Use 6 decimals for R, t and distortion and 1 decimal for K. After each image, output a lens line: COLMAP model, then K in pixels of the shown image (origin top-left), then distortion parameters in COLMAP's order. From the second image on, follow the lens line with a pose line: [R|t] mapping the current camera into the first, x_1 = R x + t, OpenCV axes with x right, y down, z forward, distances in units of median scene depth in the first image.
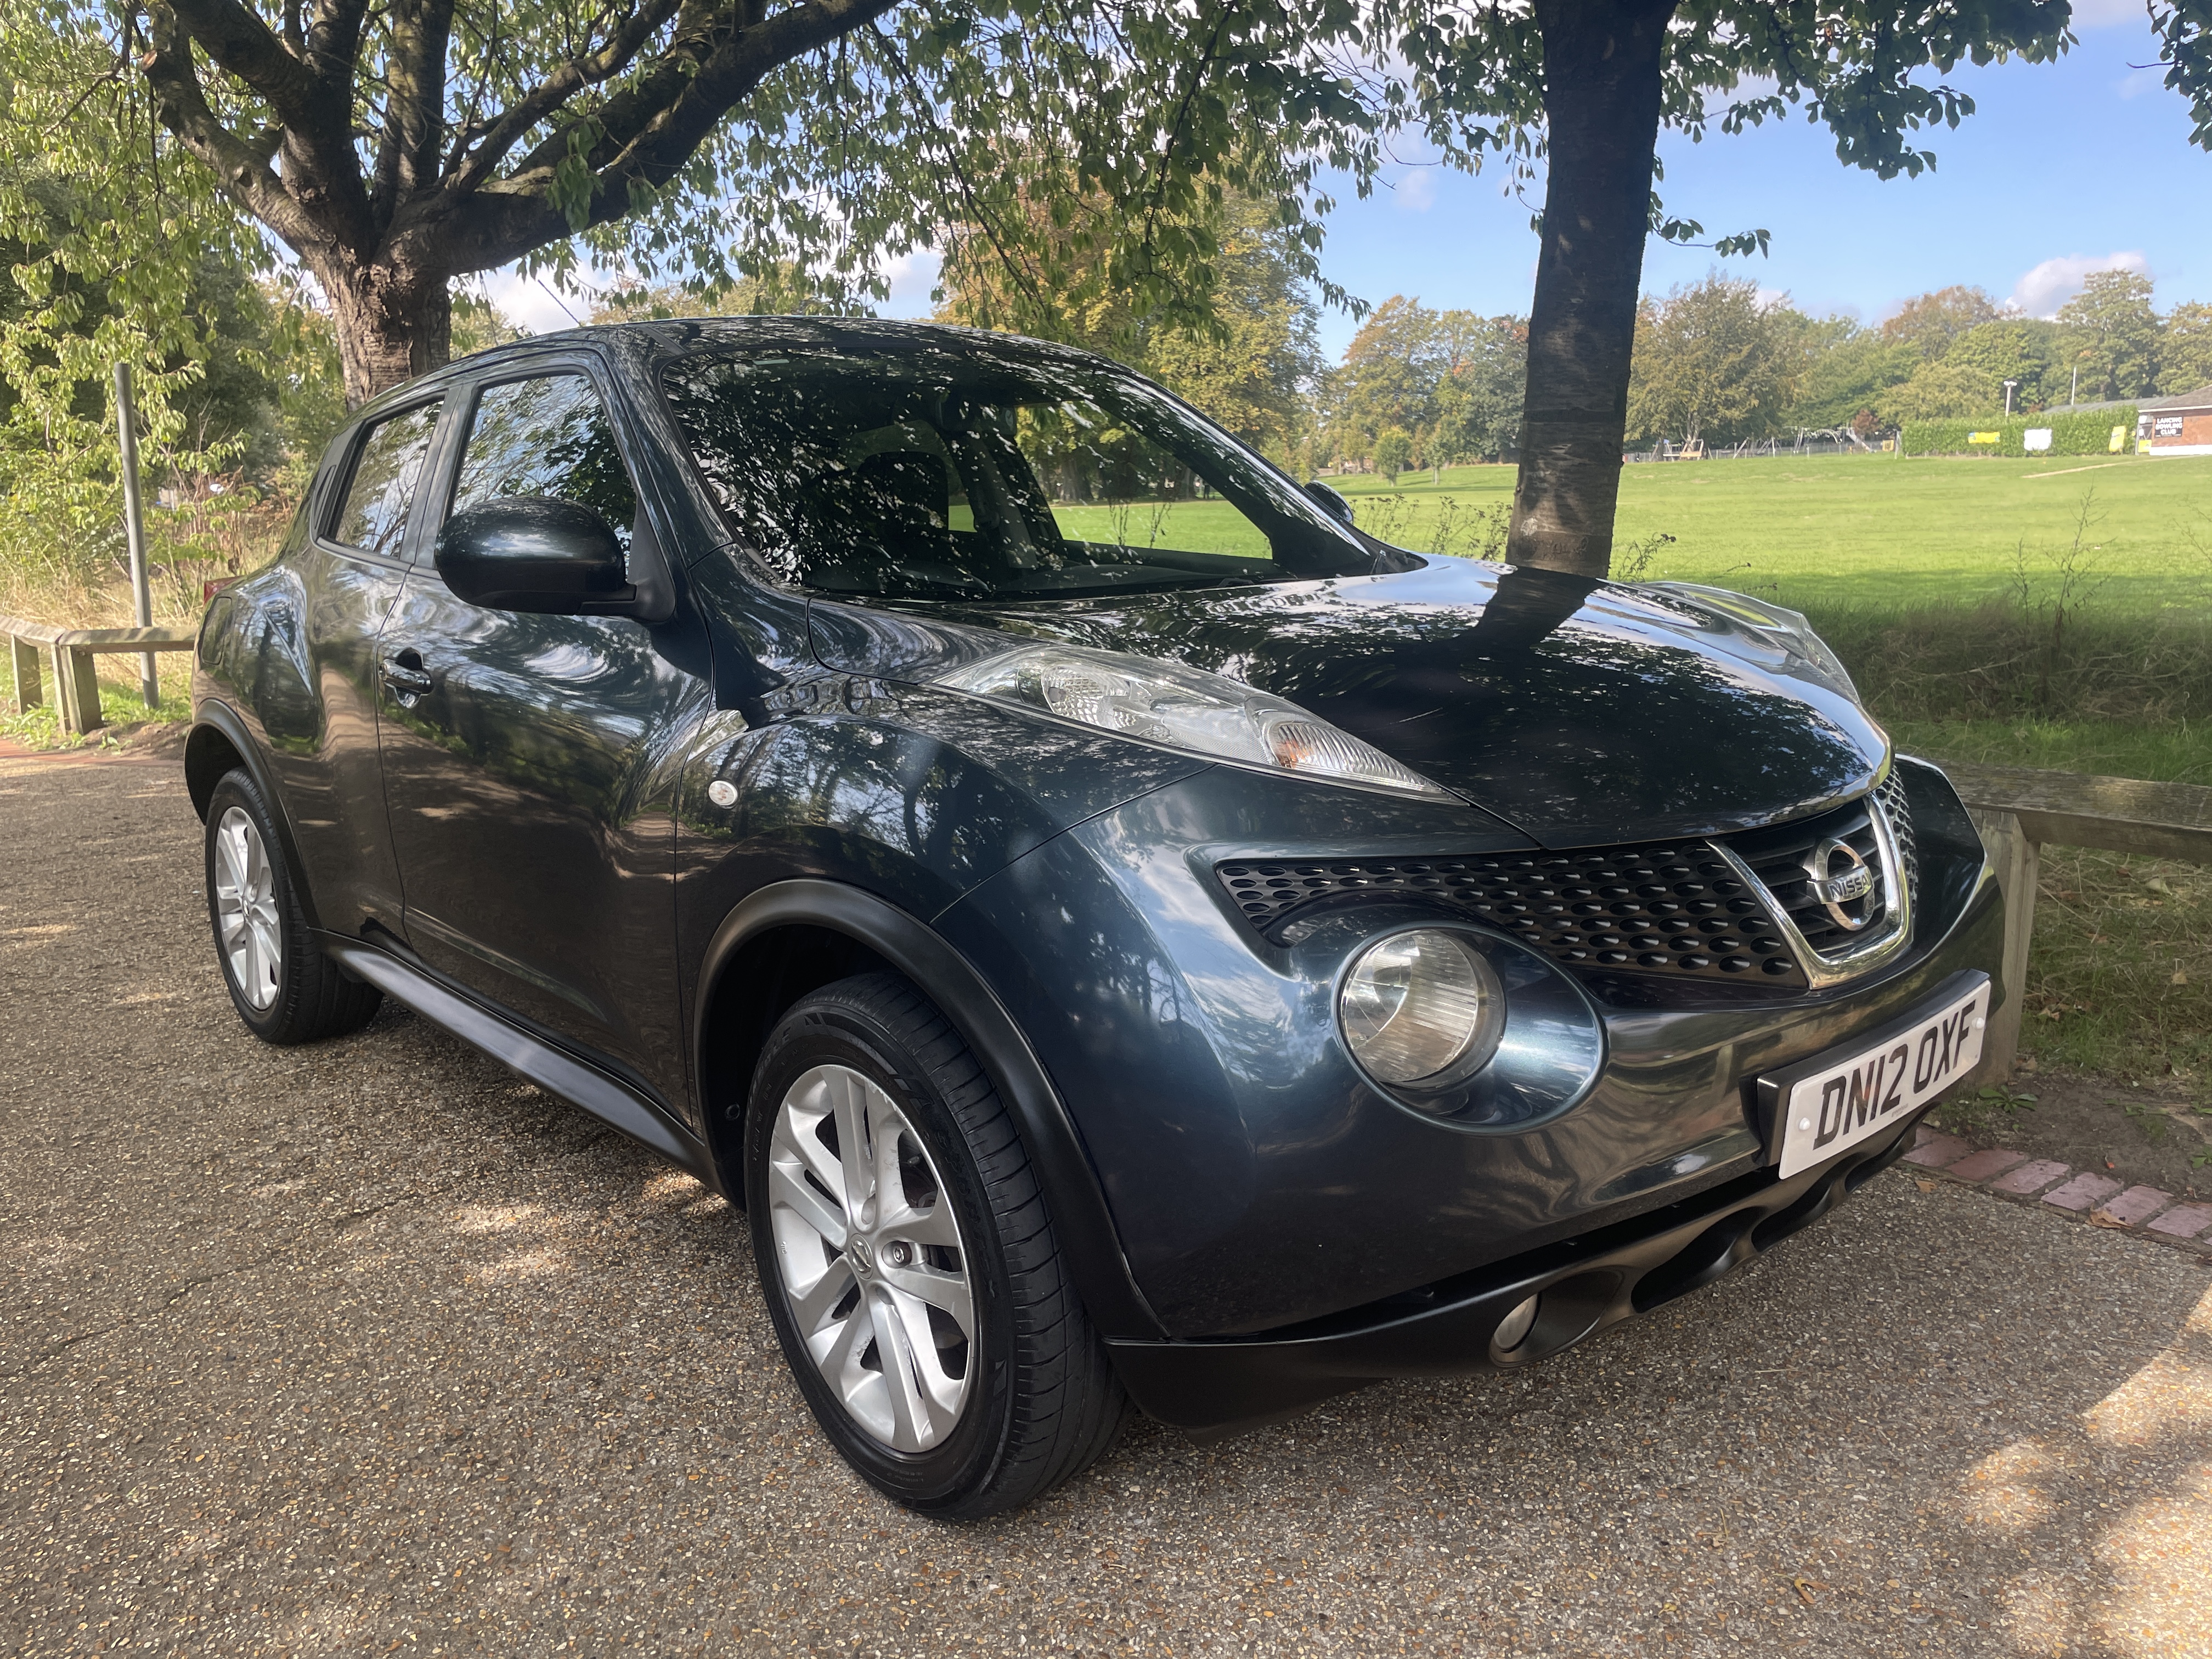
lens RADIAL K [[1676.0, 0, 1106.7], [0, 1676.0, 817.0], [0, 0, 1]] dist [0.056298, -0.077686]
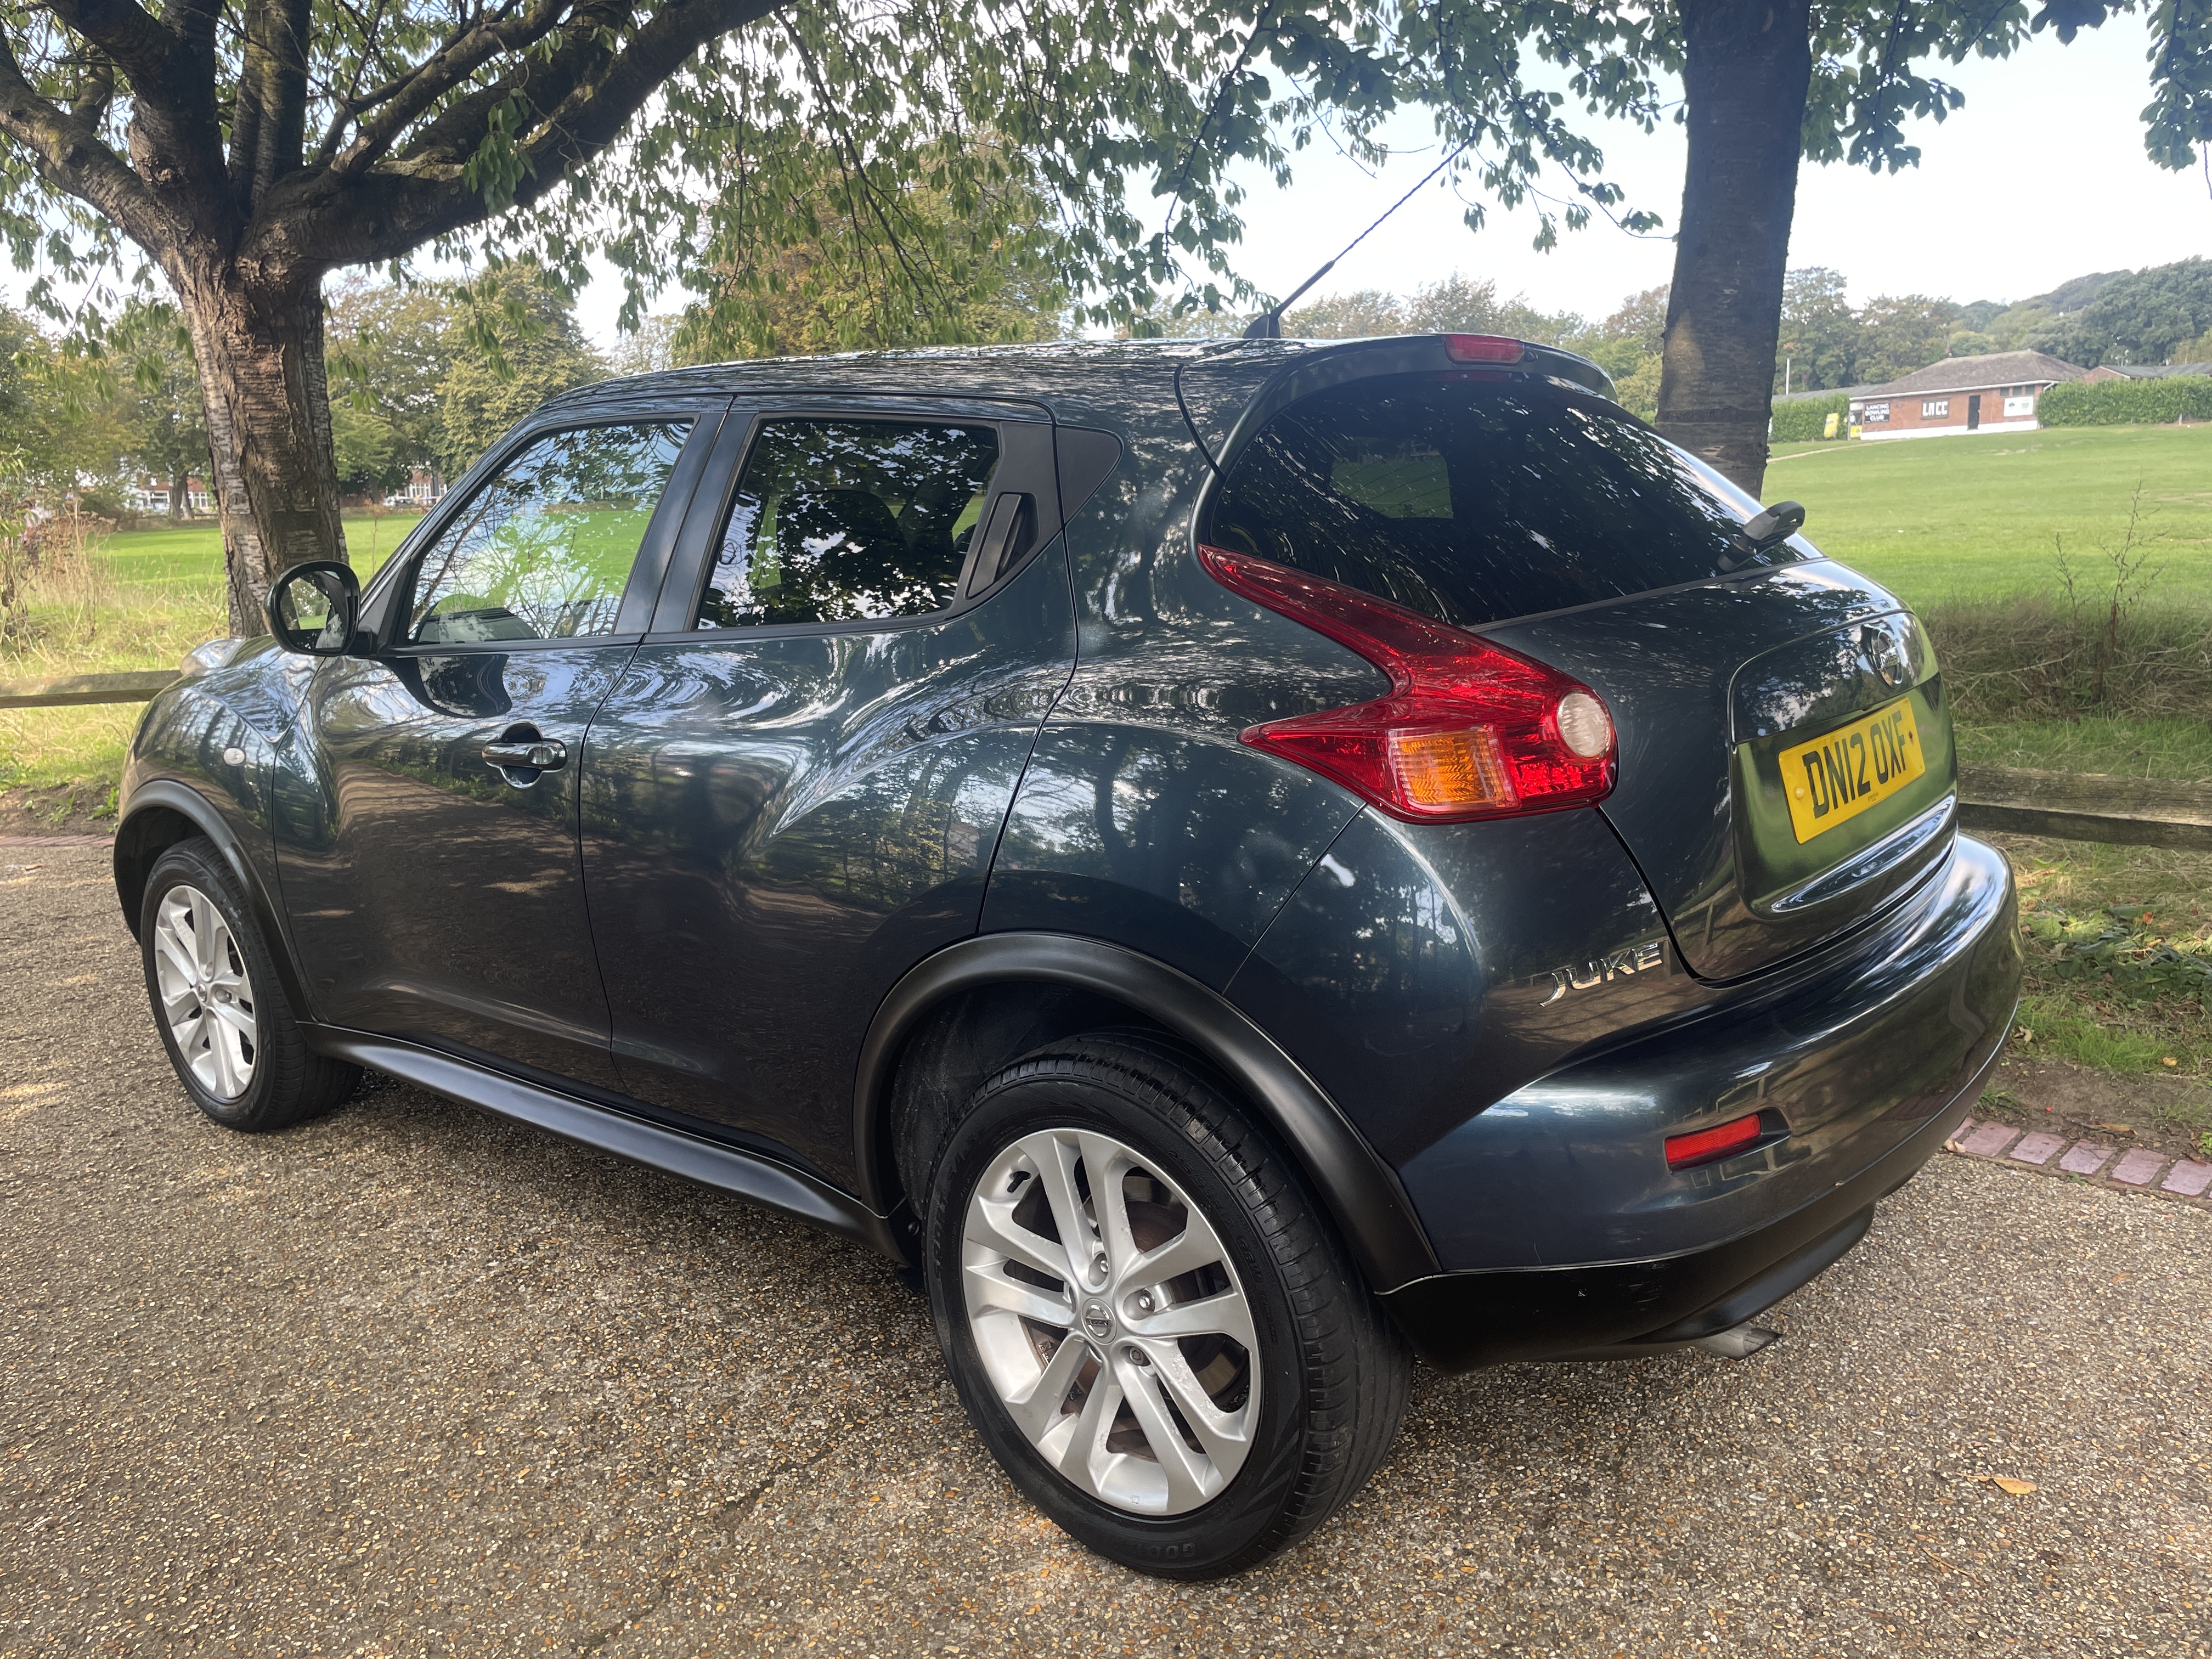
lens RADIAL K [[1676.0, 0, 1123.1], [0, 1676.0, 836.6], [0, 0, 1]] dist [0.056298, -0.077686]
pose [[0.987740, -0.049208, 0.148149, -0.086098], [0.047350, 0.998749, 0.016045, -0.014318], [-0.148753, -0.008833, 0.988835, 0.048179]]
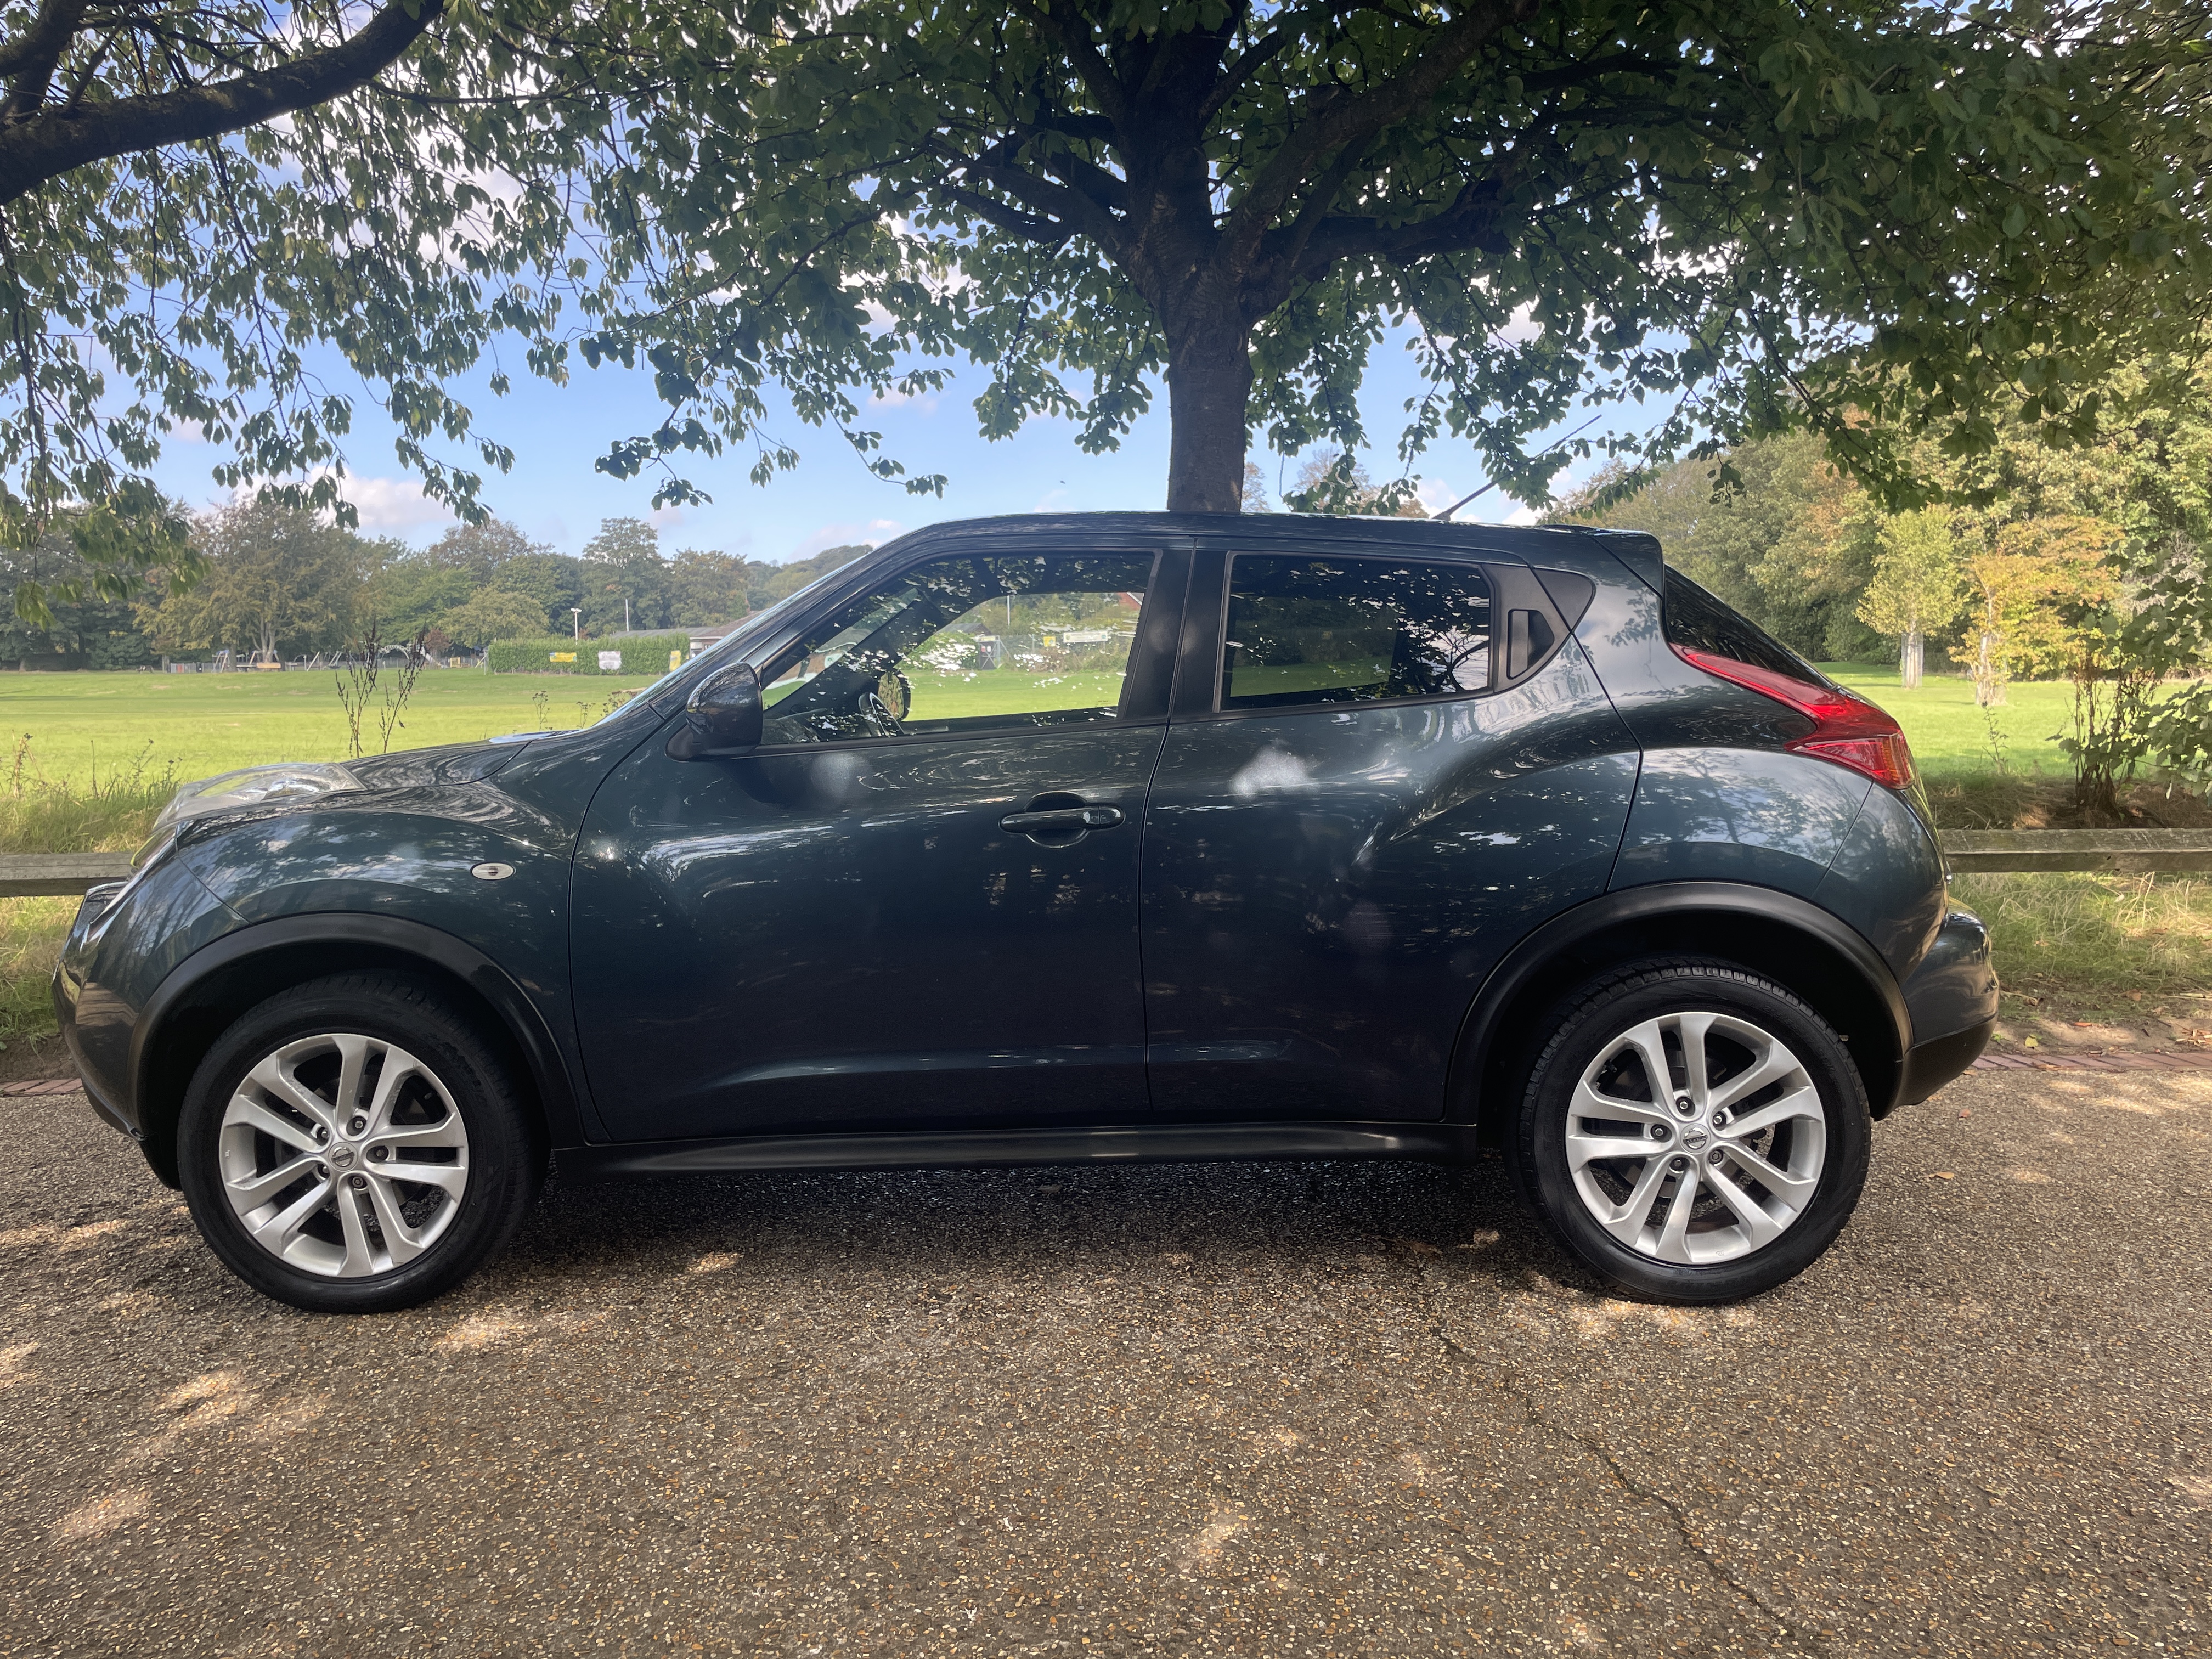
lens RADIAL K [[1676.0, 0, 1097.5], [0, 1676.0, 835.9], [0, 0, 1]] dist [0.056298, -0.077686]
pose [[0.683502, -0.052841, 0.728033, -0.299667], [0.135149, 0.989293, -0.055080, -0.008007], [-0.717328, 0.136040, 0.683325, 0.093614]]
